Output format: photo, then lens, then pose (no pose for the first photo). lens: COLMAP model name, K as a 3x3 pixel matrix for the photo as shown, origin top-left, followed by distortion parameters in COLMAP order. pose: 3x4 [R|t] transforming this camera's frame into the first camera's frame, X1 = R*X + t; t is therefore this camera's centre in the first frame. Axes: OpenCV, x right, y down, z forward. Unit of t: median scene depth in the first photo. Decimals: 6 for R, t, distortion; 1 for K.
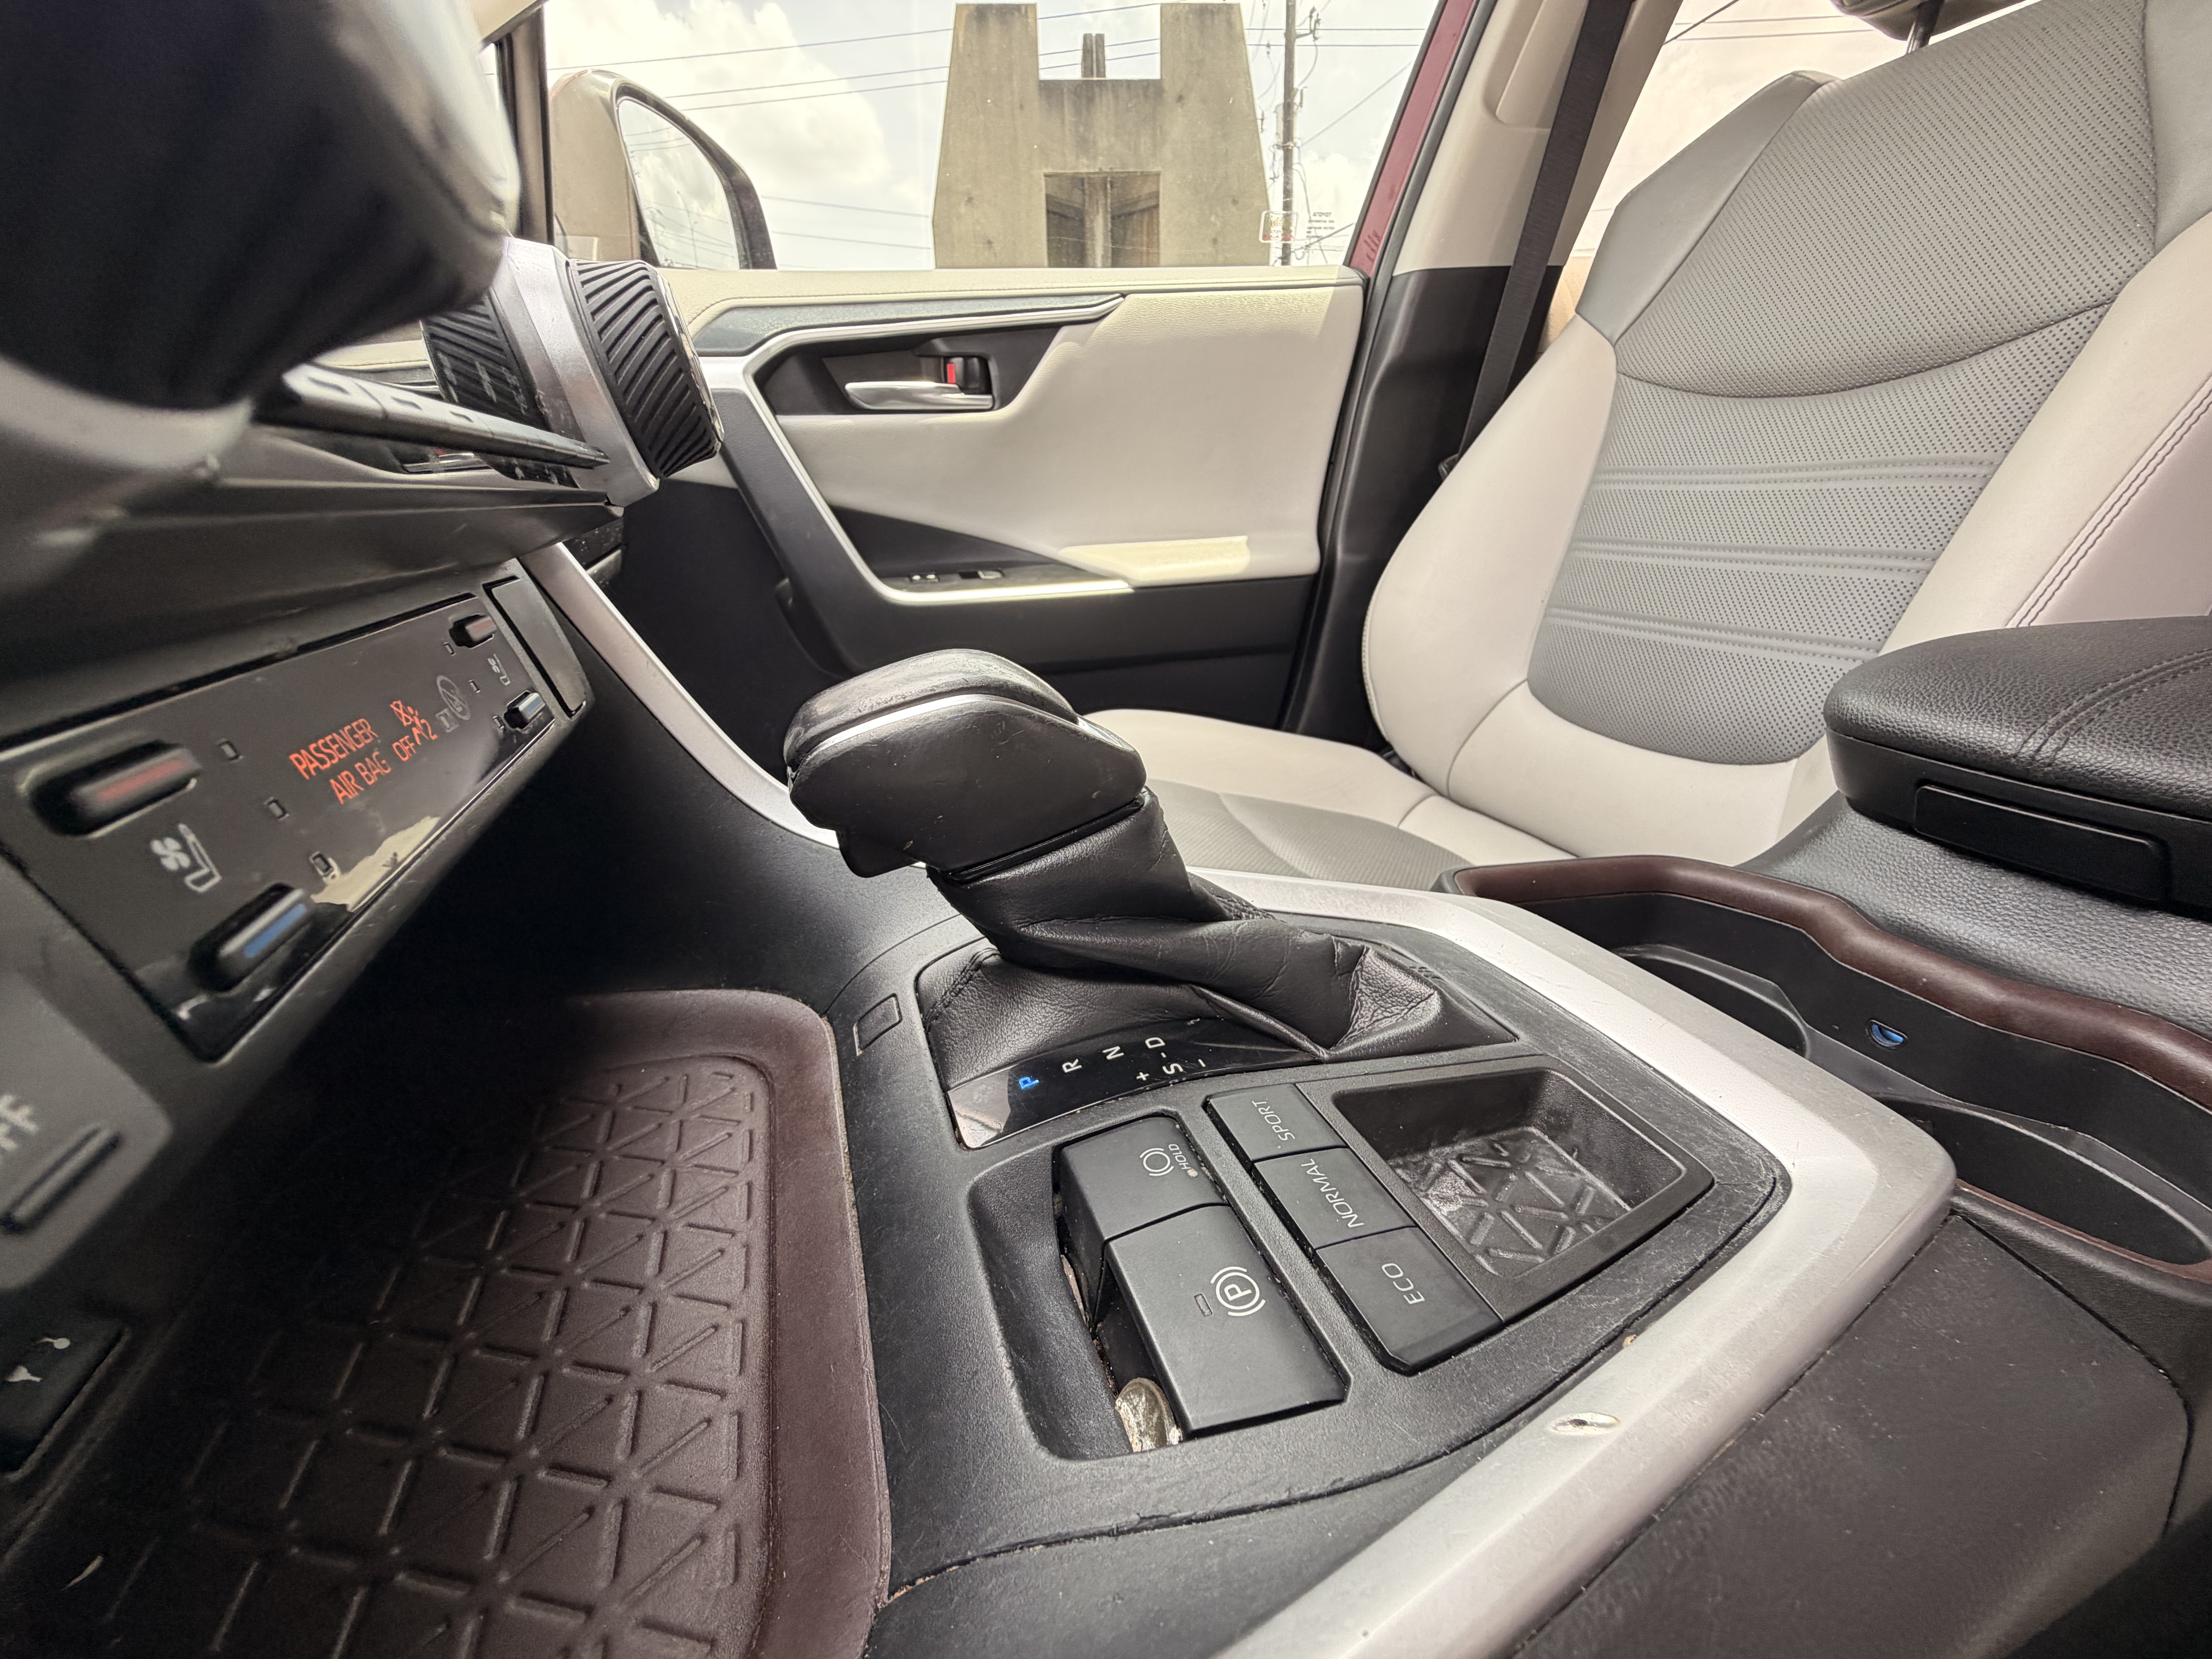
lens RADIAL K [[884.4, 0, 1096.2], [0, 884.4, 825.6], [0, 0, 1]] dist [-0.000491, 0.000312]
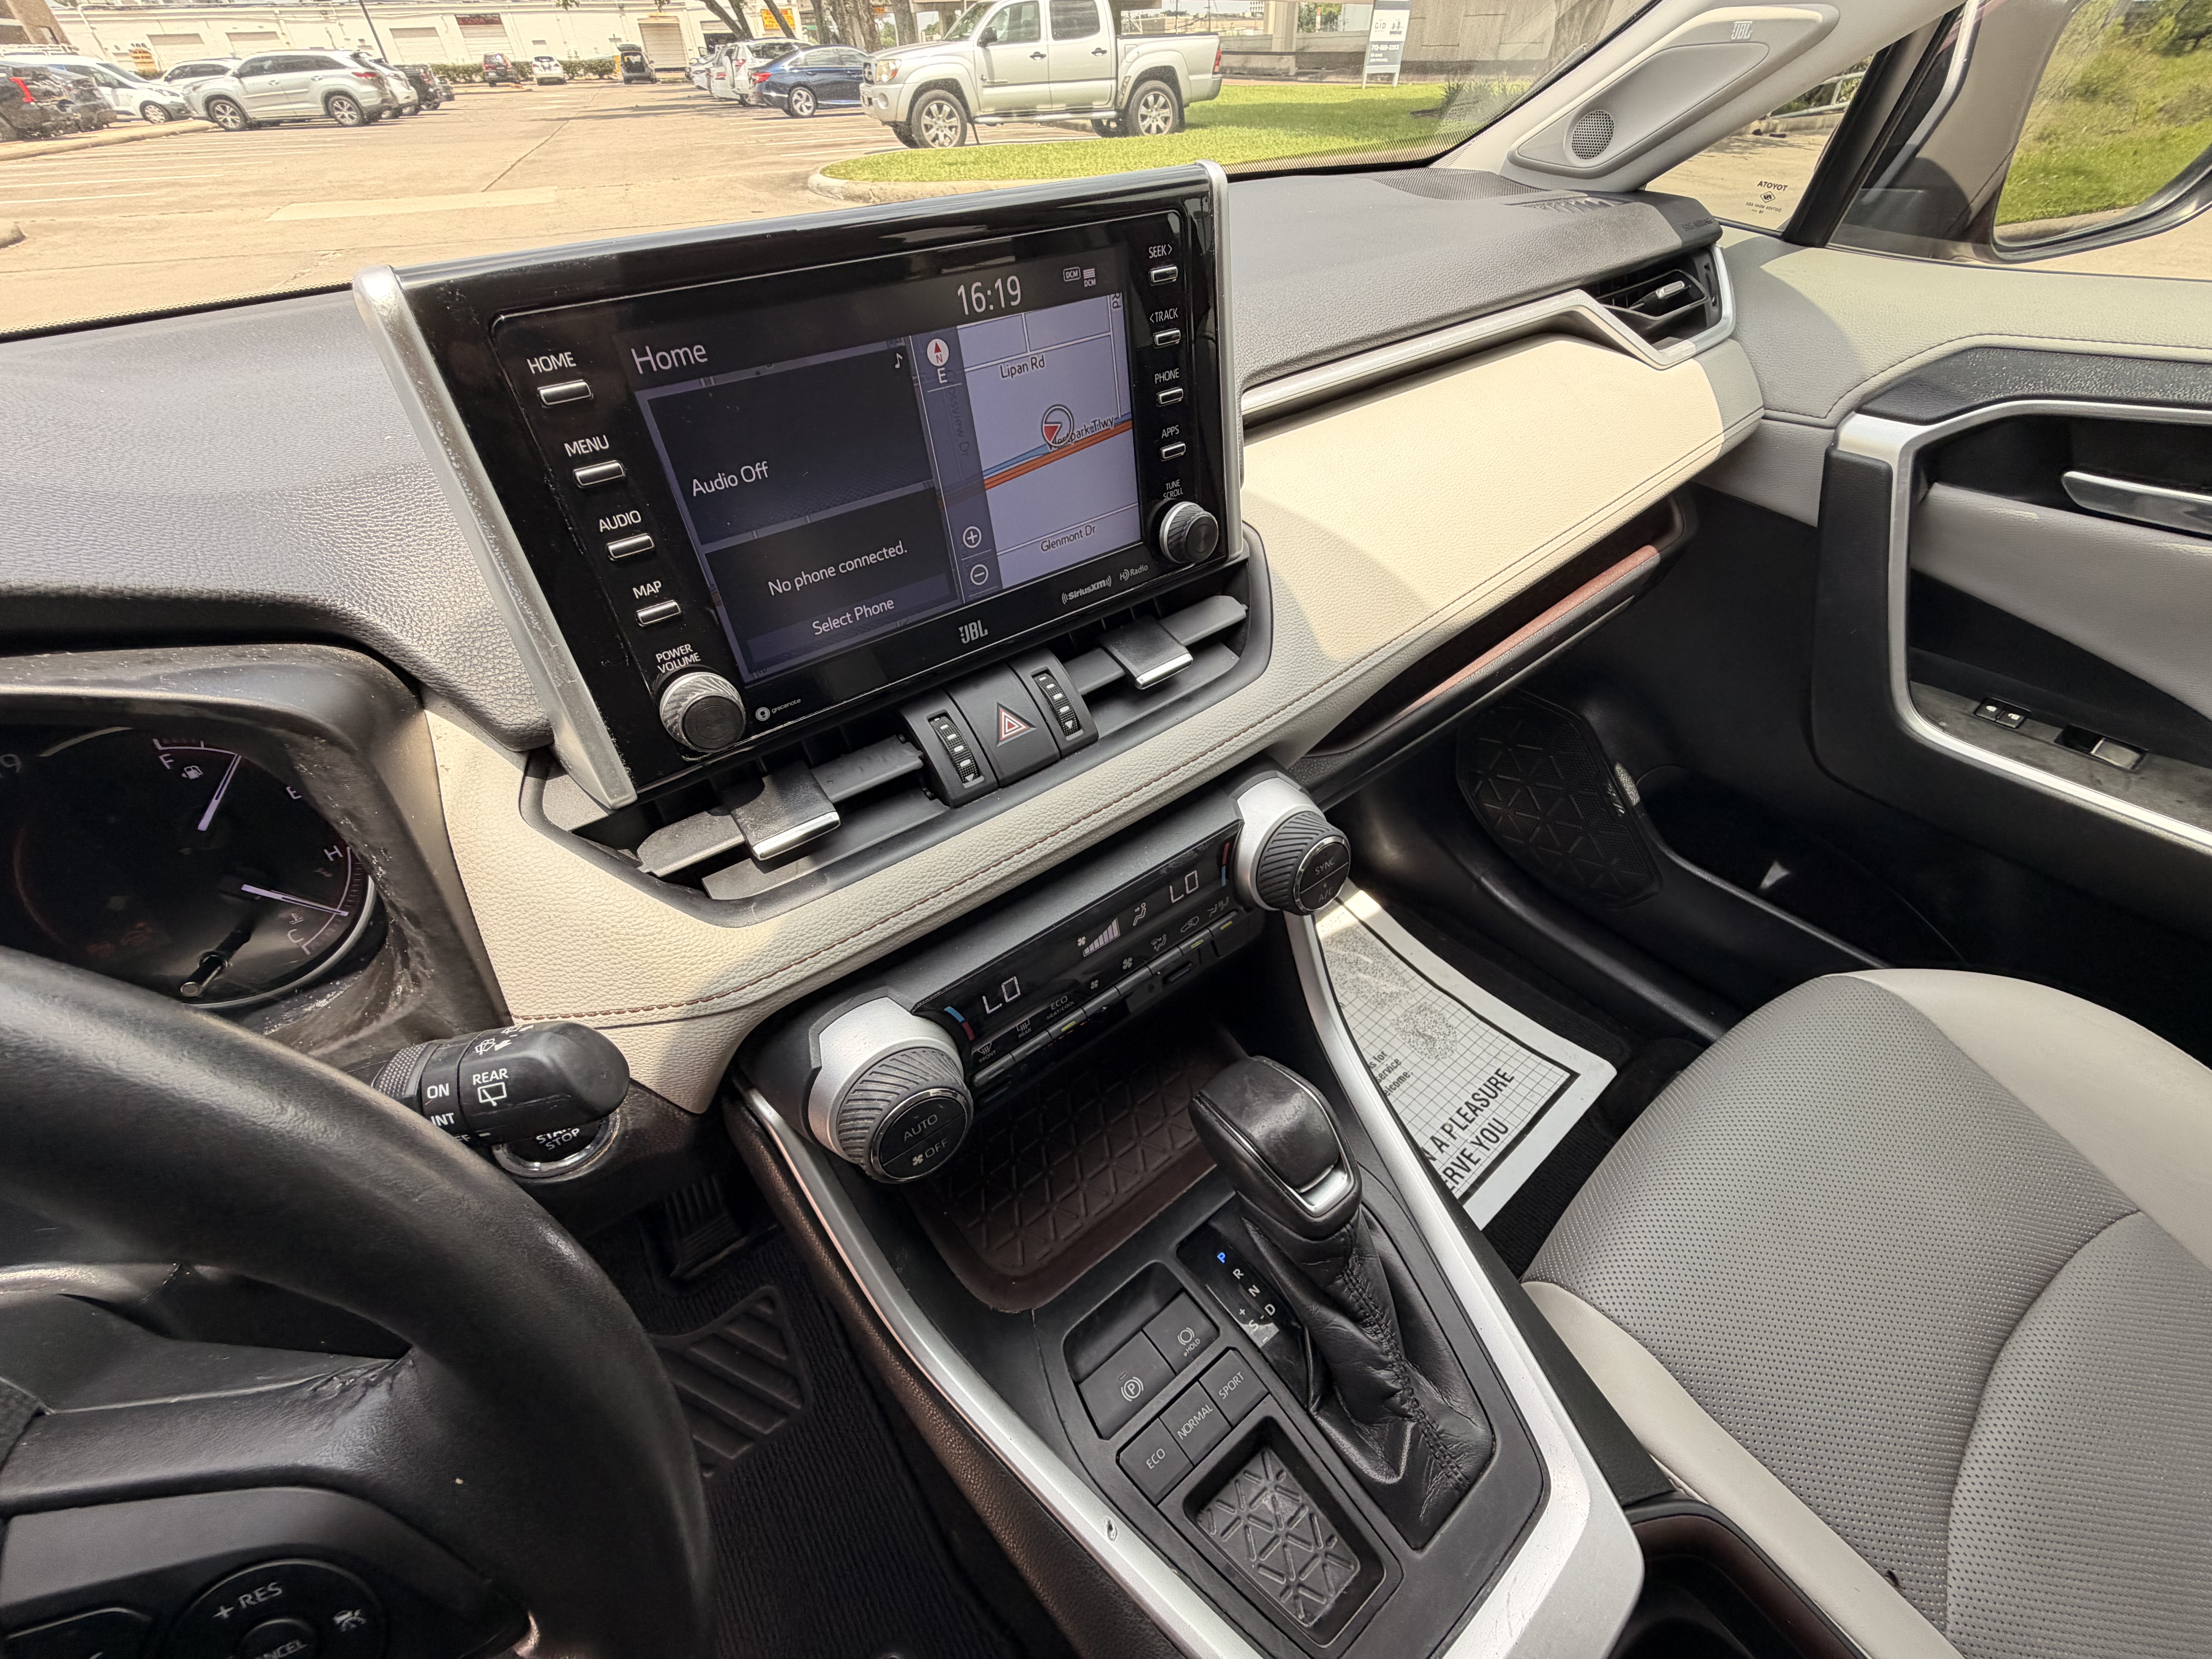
lens RADIAL K [[890.2, 0, 1100.2], [0, 890.2, 827.3], [0, 0, 1]] dist [-0.001309, 0.000911]
pose [[0.323819, 0.630445, -0.705465, 0.164749], [-0.316085, 0.774886, 0.547395, -0.381682], [0.891757, 0.045730, 0.450197, -0.061660]]
